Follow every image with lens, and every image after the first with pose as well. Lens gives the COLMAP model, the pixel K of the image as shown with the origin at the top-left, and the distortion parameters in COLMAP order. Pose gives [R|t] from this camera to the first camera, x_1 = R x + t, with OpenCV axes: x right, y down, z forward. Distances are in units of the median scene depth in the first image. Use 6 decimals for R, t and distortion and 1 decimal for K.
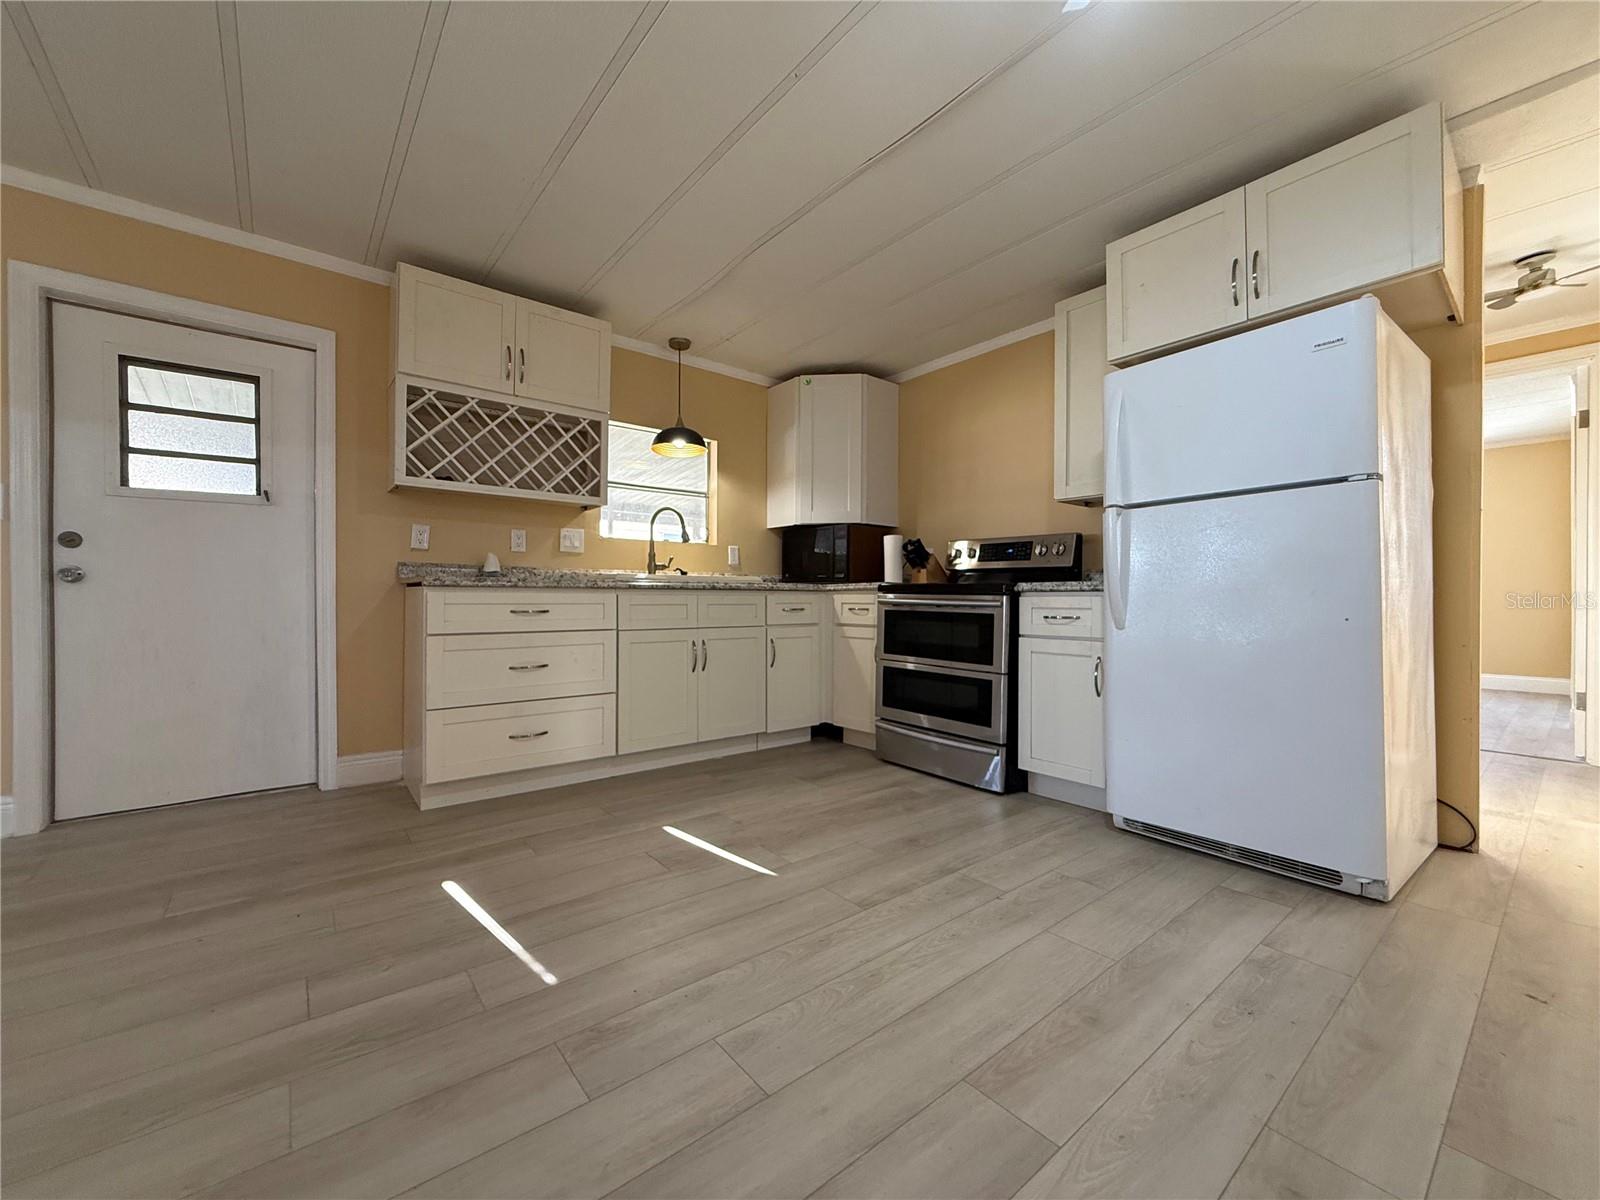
lens RADIAL K [[637.4, 0, 795.6], [0, 637.4, 597.0], [0, 0, 1]] dist [-0.002022, 0.000771]
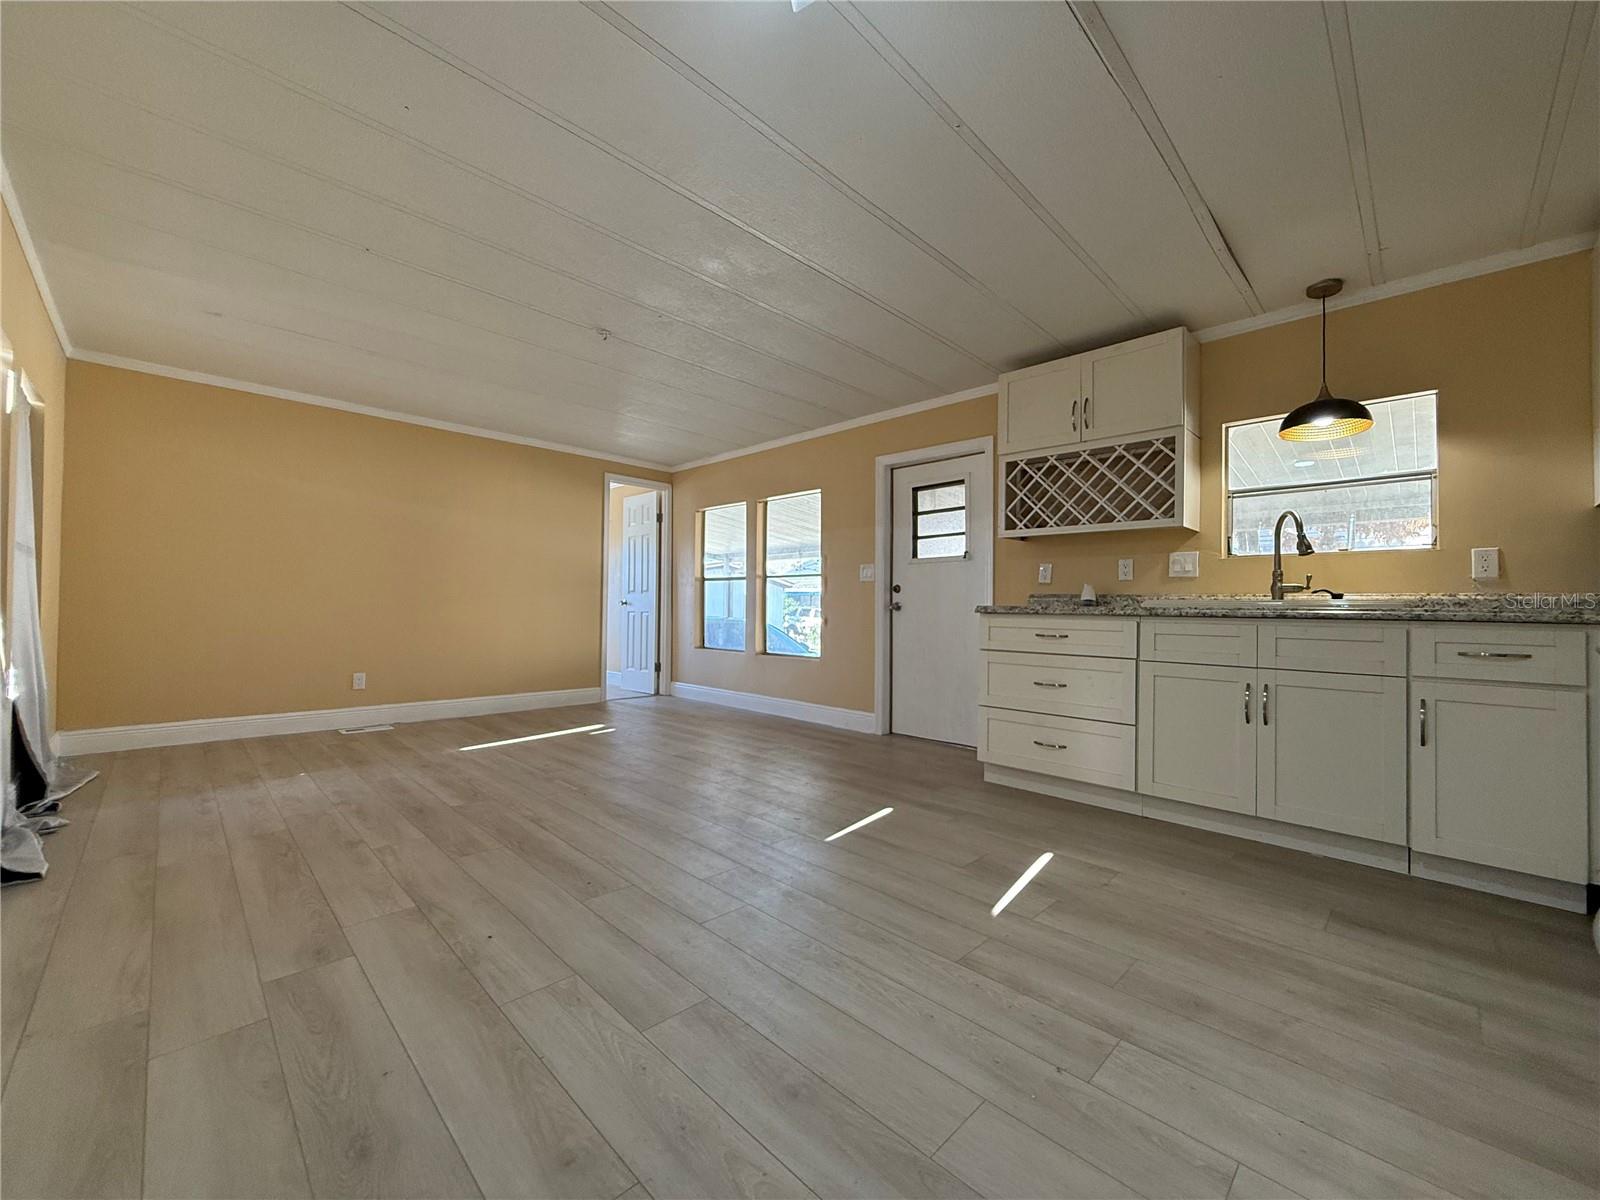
lens RADIAL K [[634.6, 0, 796.9], [0, 634.6, 599.1], [0, 0, 1]] dist [-0.000557, 0.000465]
pose [[0.108375, -0.018522, -0.993937, 0.582310], [-0.016117, 0.999662, -0.020386, -0.010648], [0.993979, 0.018229, 0.108040, 0.376139]]
